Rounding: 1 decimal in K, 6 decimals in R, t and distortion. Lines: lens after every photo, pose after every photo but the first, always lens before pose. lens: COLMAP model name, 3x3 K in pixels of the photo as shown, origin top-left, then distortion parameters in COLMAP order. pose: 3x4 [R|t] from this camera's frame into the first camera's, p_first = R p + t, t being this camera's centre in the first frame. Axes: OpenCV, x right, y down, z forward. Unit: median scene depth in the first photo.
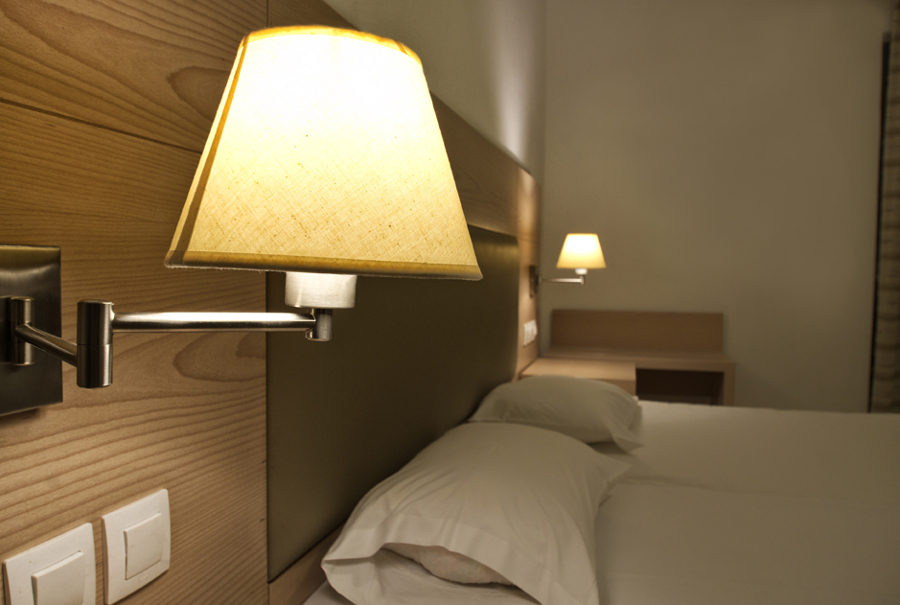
lens RADIAL K [[659.4, 0, 443.7], [0, 659.4, 303.9], [0, 0, 1]] dist [-0.021519, 0.002977]
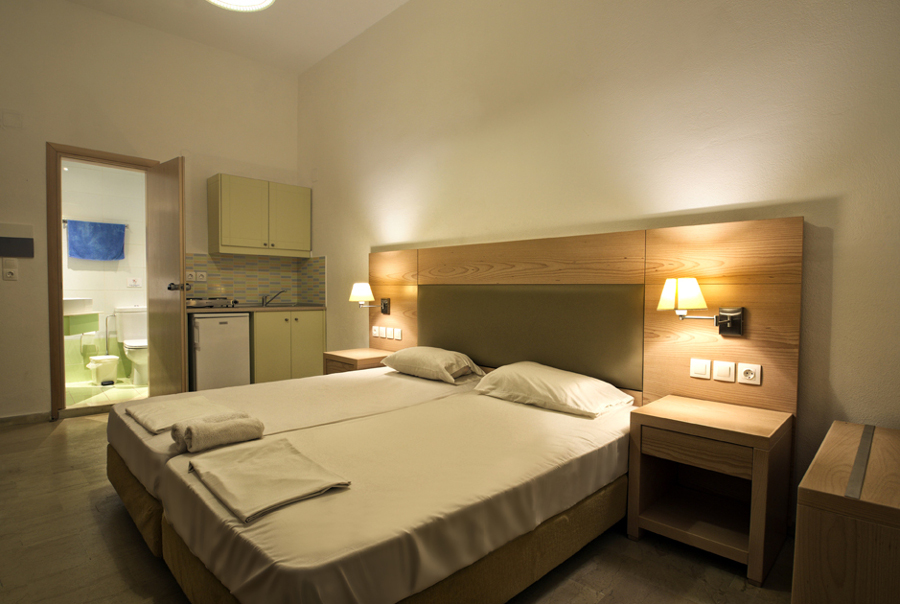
lens RADIAL K [[466.5, 0, 449.1], [0, 466.5, 304.6], [0, 0, 1]] dist [-0.026108, -0.000414]
pose [[-0.467149, 0.021665, -0.883913, 4.258769], [-0.053582, 0.997169, 0.052759, -0.334661], [0.882553, 0.072008, -0.464666, 4.125027]]
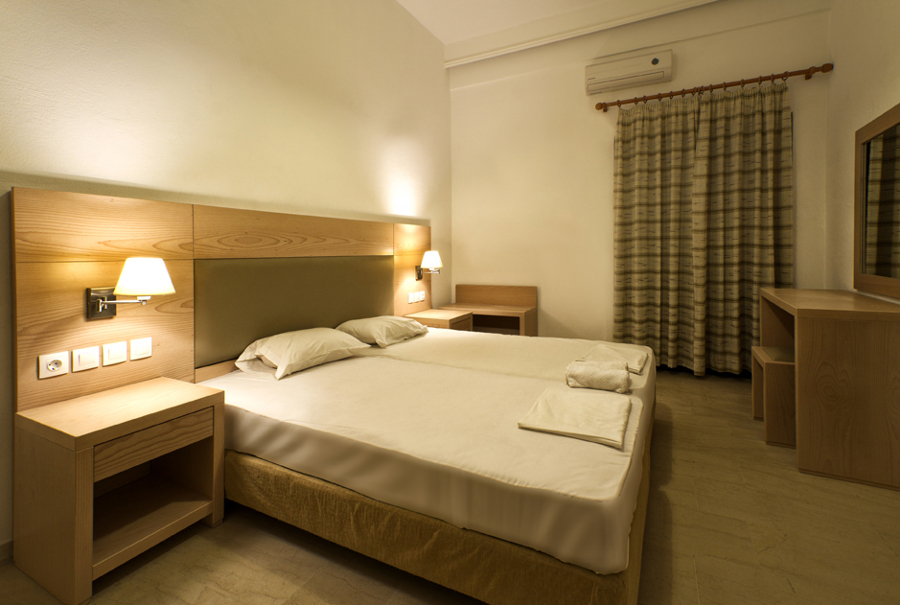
lens RADIAL K [[423.9, 0, 432.7], [0, 423.9, 259.2], [0, 0, 1]] dist [0.028561, 0.000305]
pose [[0.977096, -0.008145, -0.212641, 2.099338], [0.001089, 0.999445, -0.033280, -0.150370], [0.212794, 0.032286, 0.976564, -1.483799]]
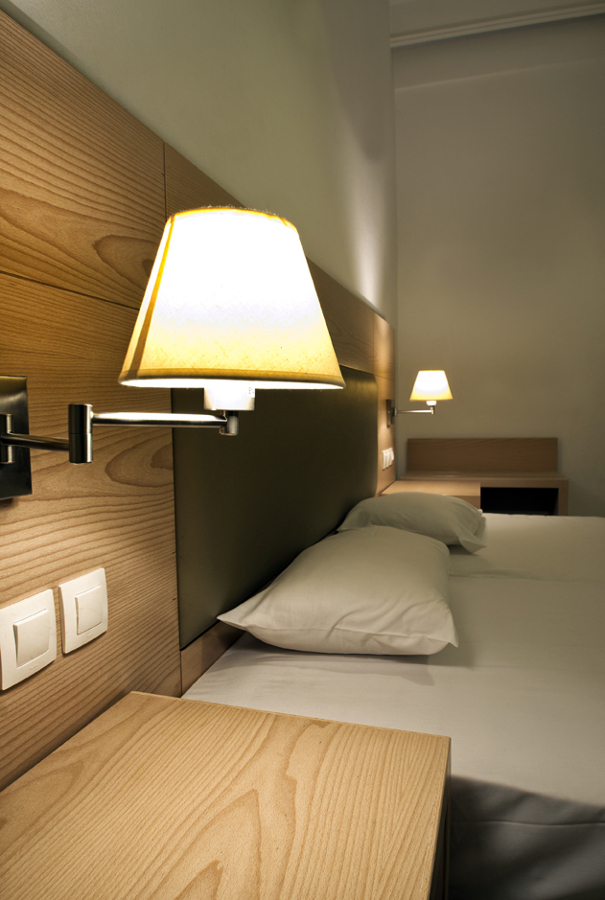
lens RADIAL K [[597.4, 0, 311.5], [0, 597.4, 454.9], [0, 0, 1]] dist [-0.008926, -0.002641]
pose [[0.999642, -0.026745, 0.000637, -0.011421], [0.026724, 0.999385, 0.022701, 0.046412], [-0.001244, -0.022676, 0.999742, -0.163876]]
